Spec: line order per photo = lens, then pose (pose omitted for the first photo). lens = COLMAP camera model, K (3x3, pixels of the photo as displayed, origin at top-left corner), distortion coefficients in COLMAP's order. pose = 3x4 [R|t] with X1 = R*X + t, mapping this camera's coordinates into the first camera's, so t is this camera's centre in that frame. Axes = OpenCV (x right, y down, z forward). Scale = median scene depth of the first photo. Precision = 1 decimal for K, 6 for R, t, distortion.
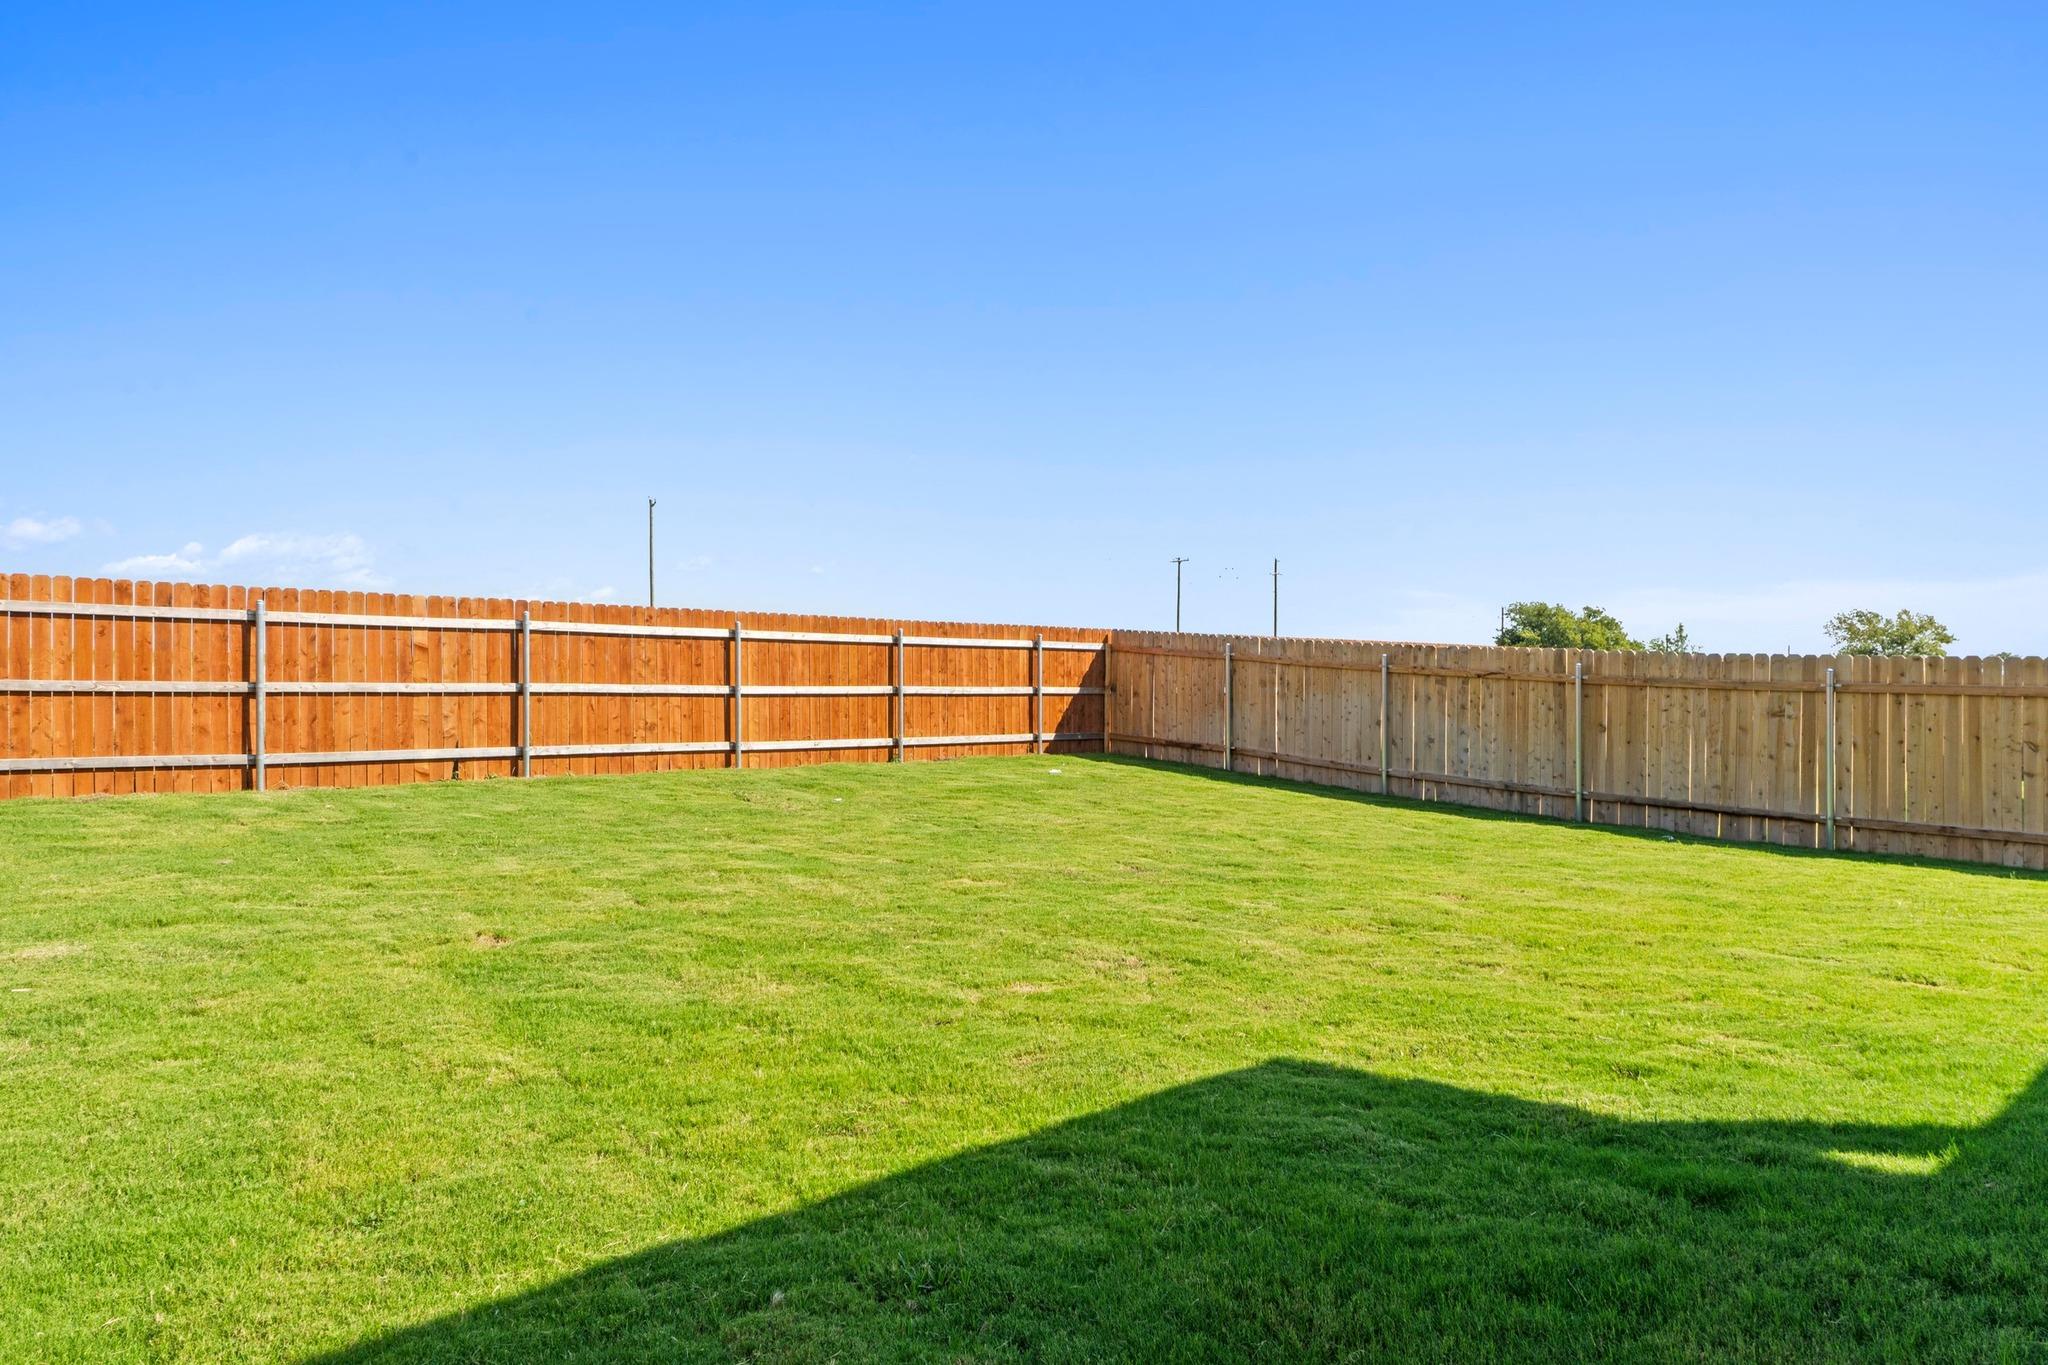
lens RADIAL K [[1359.1, 0, 1014.7], [0, 1359.1, 675.0], [0, 0, 1]] dist [0.003326, -0.002529]
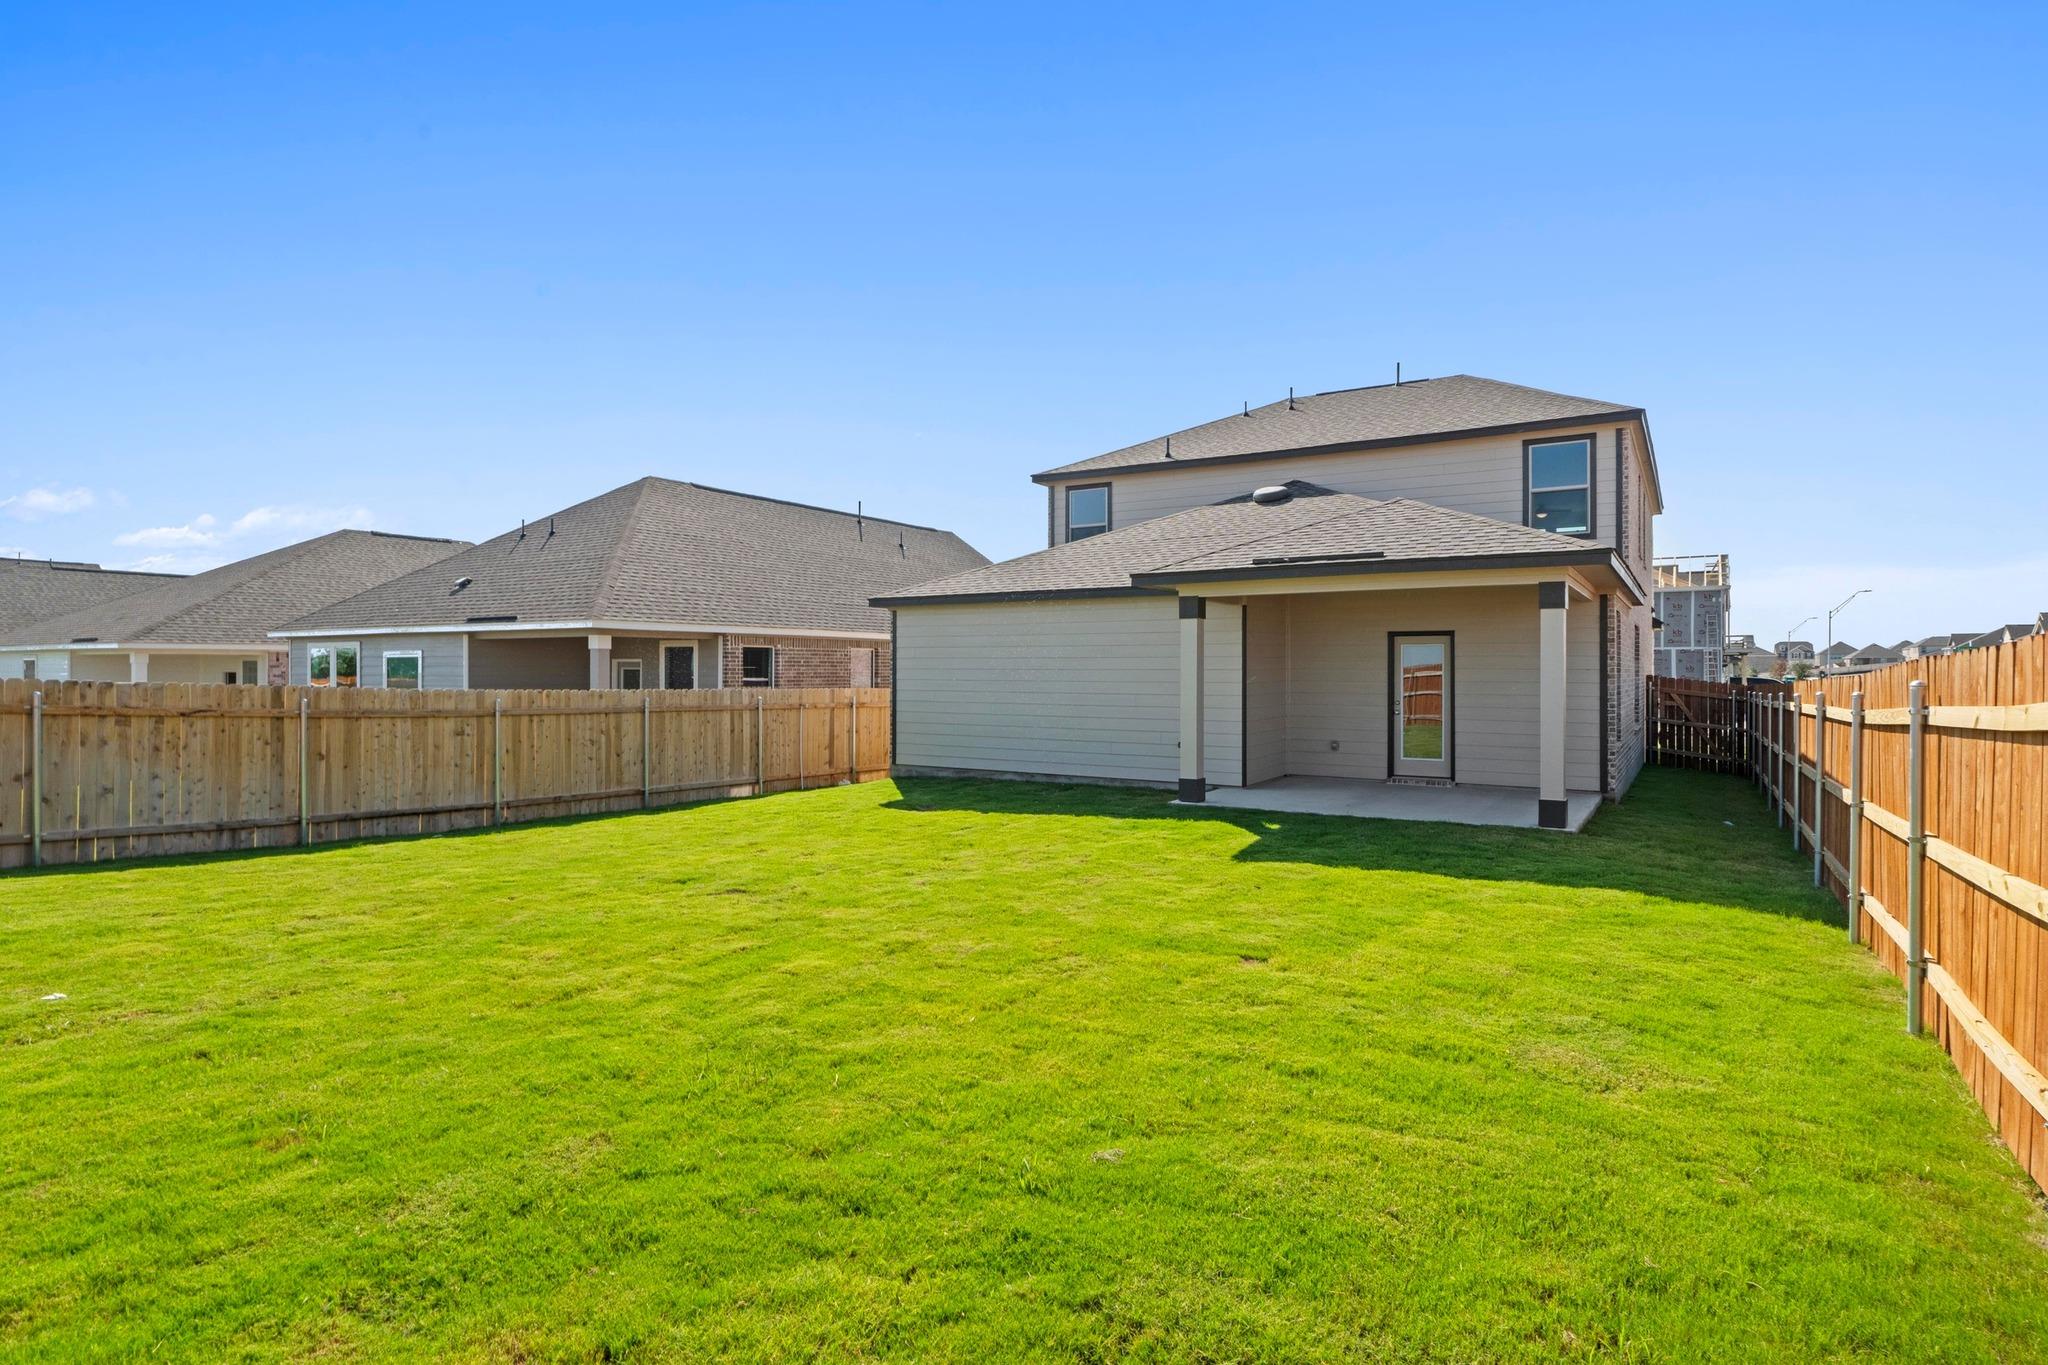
lens RADIAL K [[1077.7, 0, 996.6], [0, 1077.7, 671.1], [0, 0, 1]] dist [-0.001551, -0.000238]
pose [[-0.263440, -0.008620, 0.964637, -0.541861], [-0.004885, 0.999959, 0.007601, -0.038837], [-0.964664, -0.002710, -0.263471, 0.676599]]
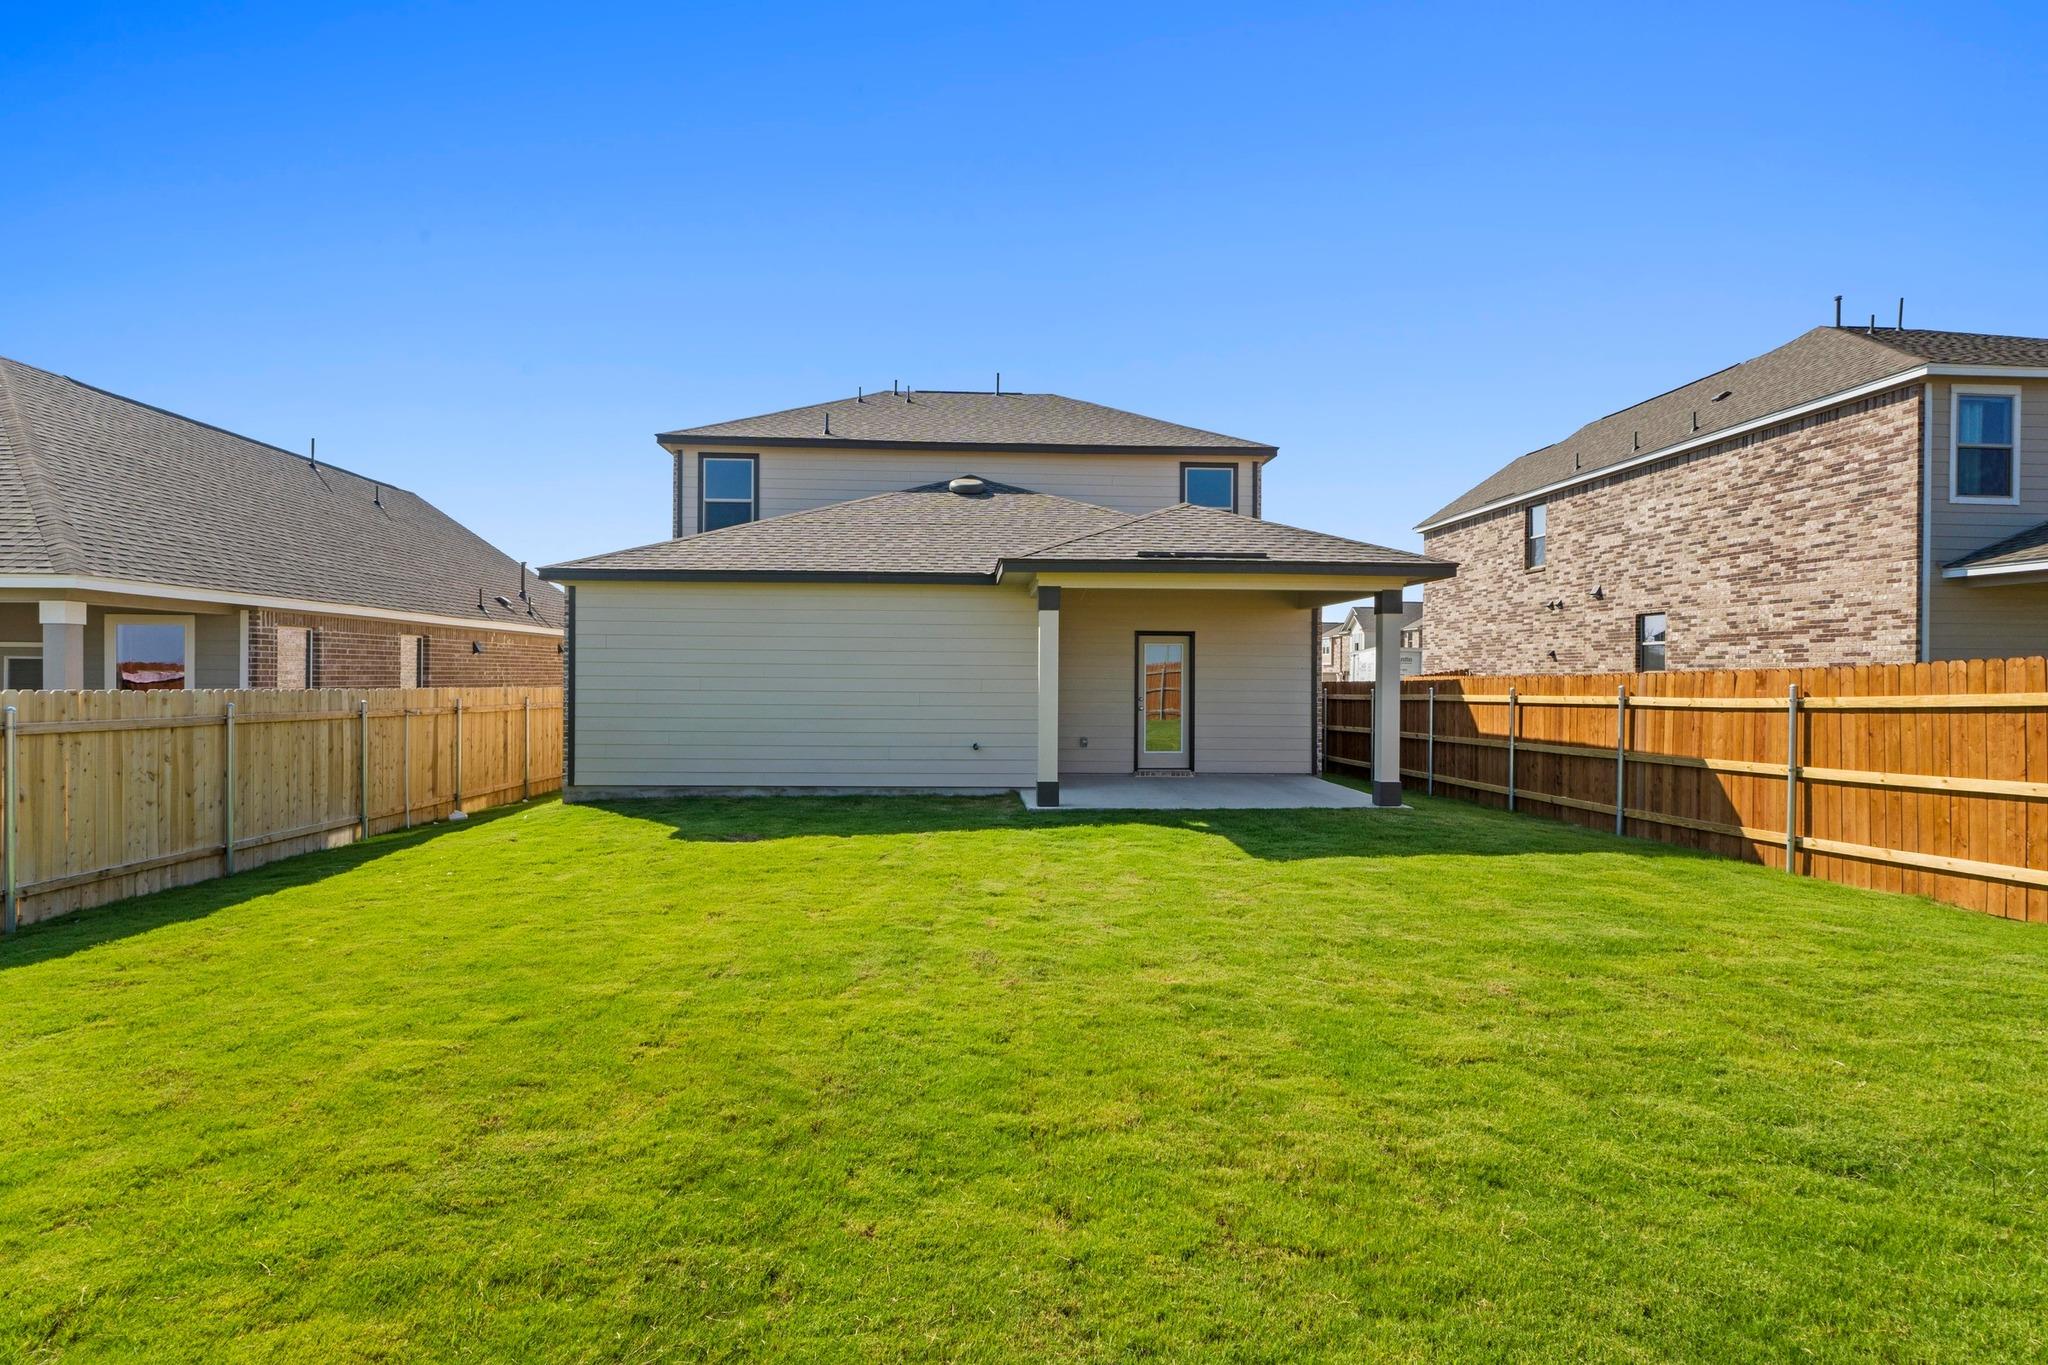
lens RADIAL K [[1077.7, 0, 1015.1], [0, 1077.7, 682.5], [0, 0, 1]] dist [-0.001551, -0.000238]
pose [[-0.779424, -0.017286, 0.626258, -0.218881], [-0.013617, 0.999851, 0.010651, -0.028697], [-0.626349, -0.000226, -0.779543, 0.959318]]
